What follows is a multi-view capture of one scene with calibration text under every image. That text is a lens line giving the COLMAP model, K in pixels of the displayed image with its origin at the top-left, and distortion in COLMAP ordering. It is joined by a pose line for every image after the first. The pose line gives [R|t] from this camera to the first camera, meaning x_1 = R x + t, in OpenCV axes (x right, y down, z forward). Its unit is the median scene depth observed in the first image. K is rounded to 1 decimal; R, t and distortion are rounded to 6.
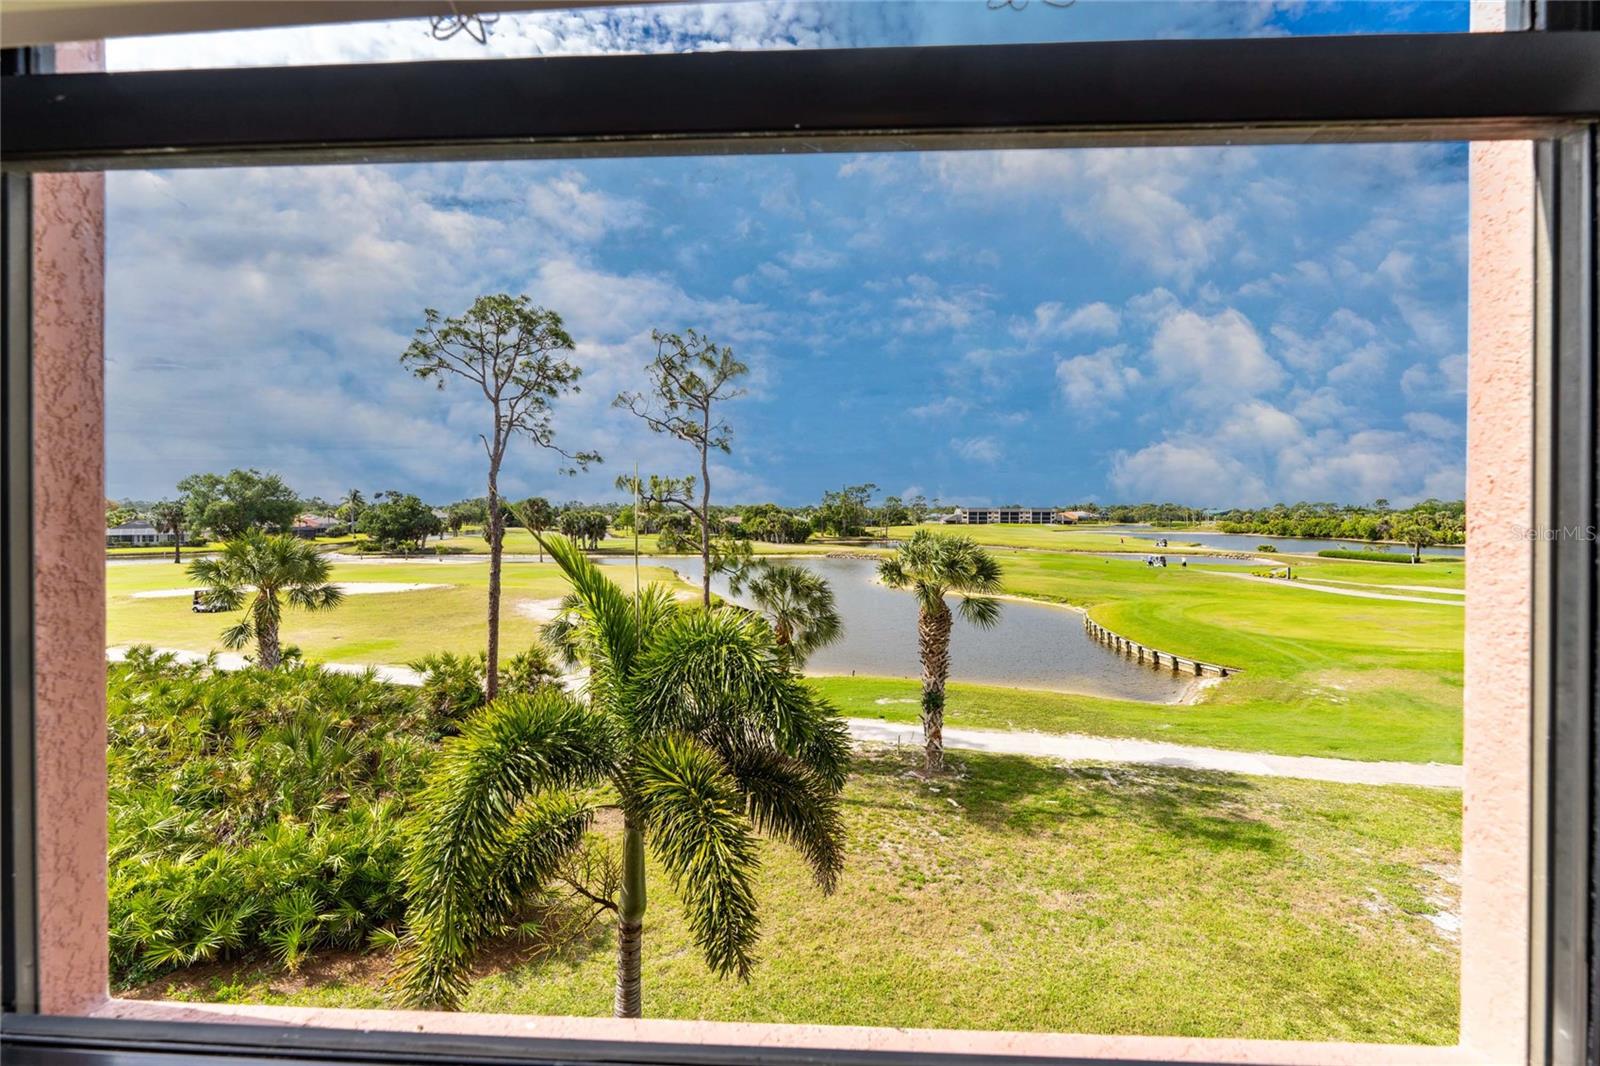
lens RADIAL K [[677.4, 0, 779.5], [0, 677.4, 519.8], [0, 0, 1]] dist [0.001173, -0.001315]
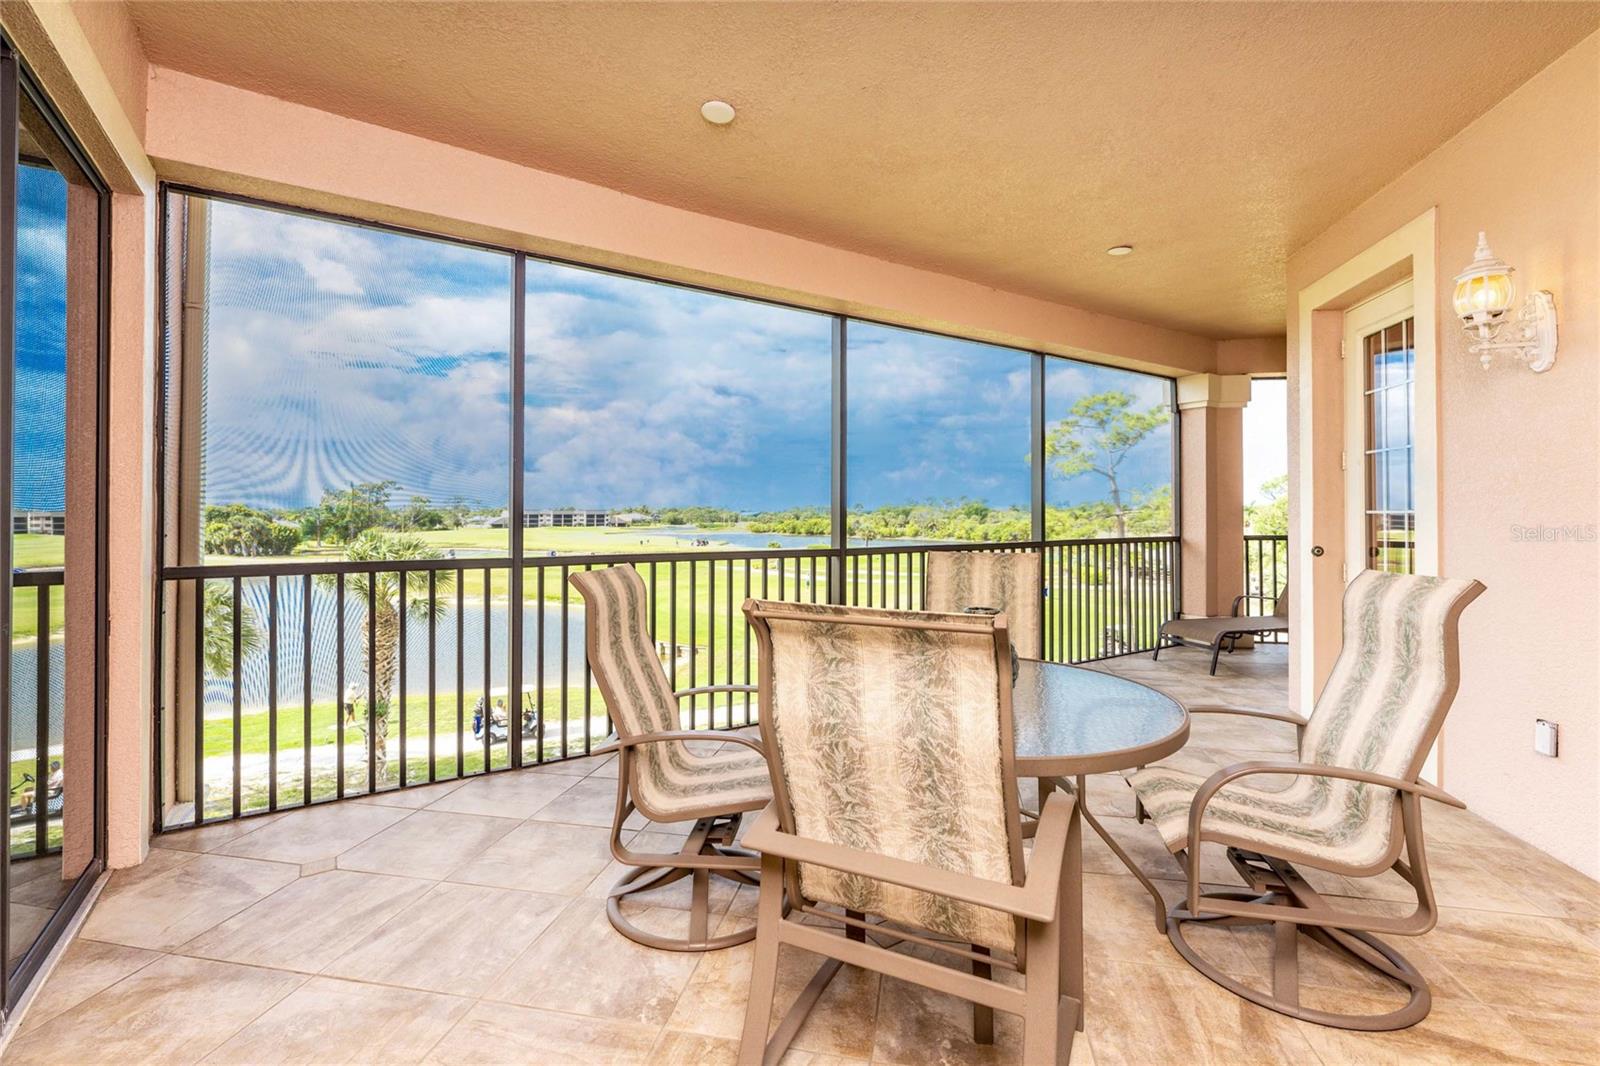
lens RADIAL K [[715.5, 0, 802.5], [0, 715.5, 513.3], [0, 0, 1]] dist [0.004665, -0.001162]
pose [[0.796379, -0.002014, 0.604794, 0.066961], [0.009910, 0.999904, -0.009719, 0.003232], [-0.604716, 0.013734, 0.796323, -0.128544]]
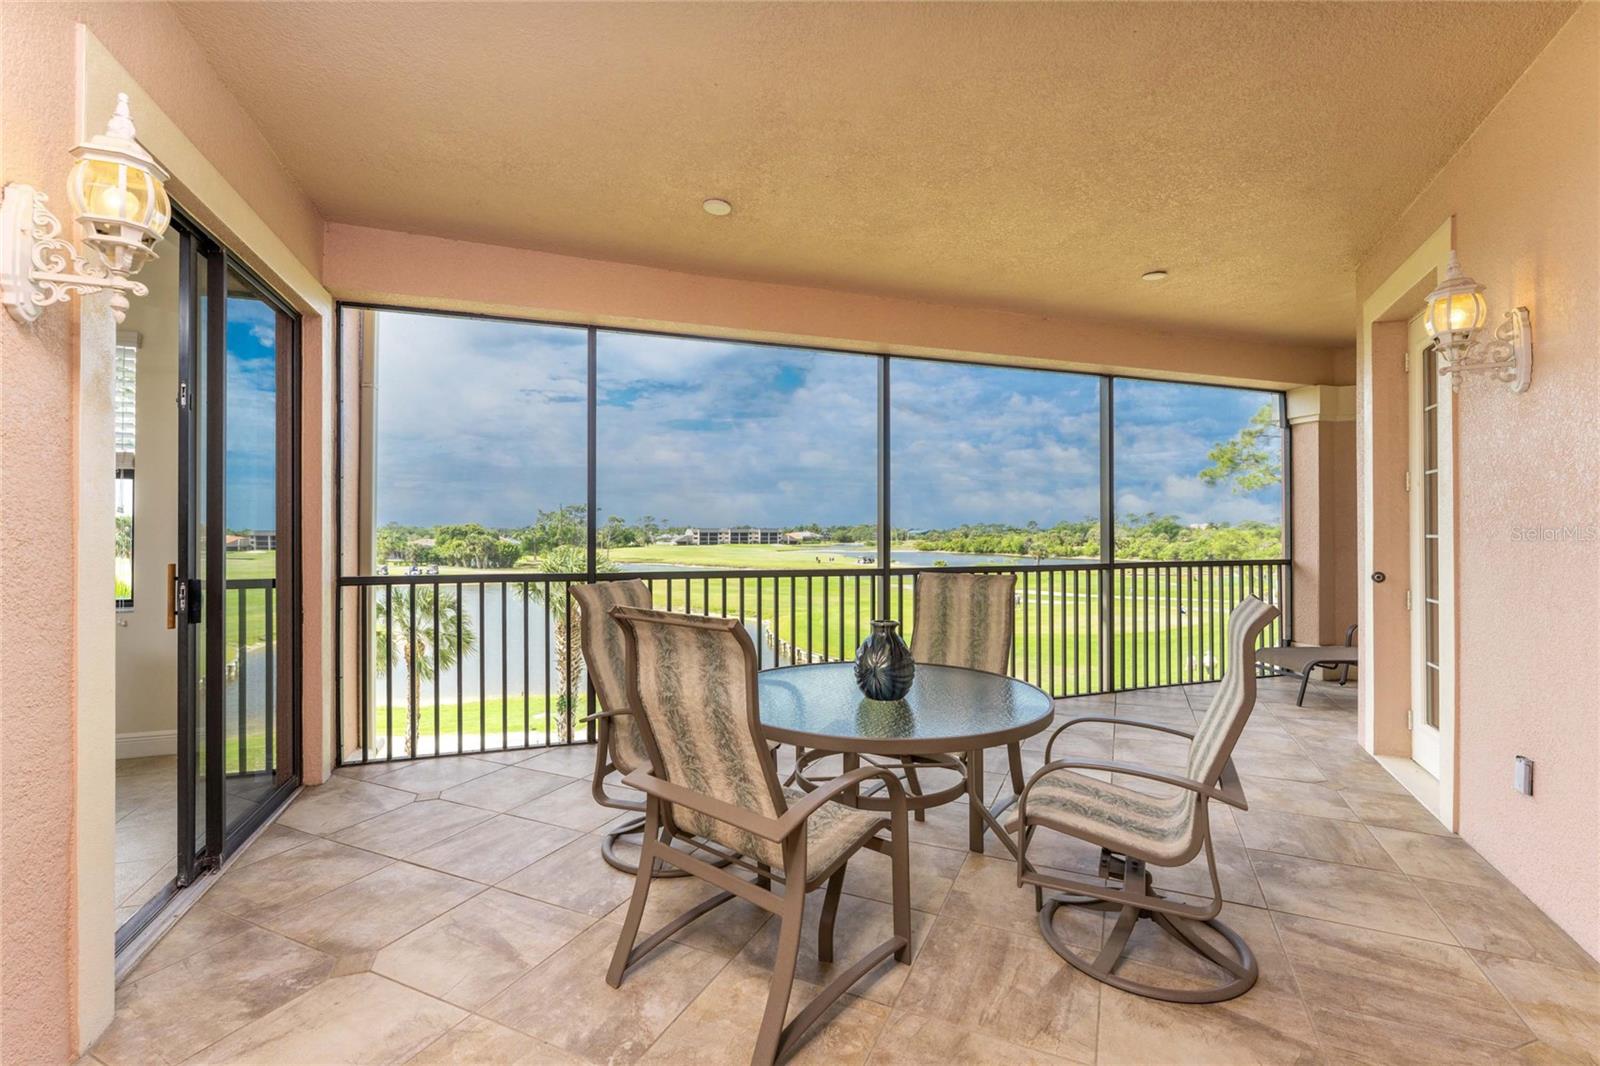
lens RADIAL K [[715.5, 0, 799.9], [0, 715.5, 528.4], [0, 0, 1]] dist [0.004665, -0.001162]
pose [[0.916890, -0.001068, 0.399139, 0.082426], [0.008068, 0.999842, -0.015857, 0.002473], [-0.399059, 0.017759, 0.916753, -0.158622]]
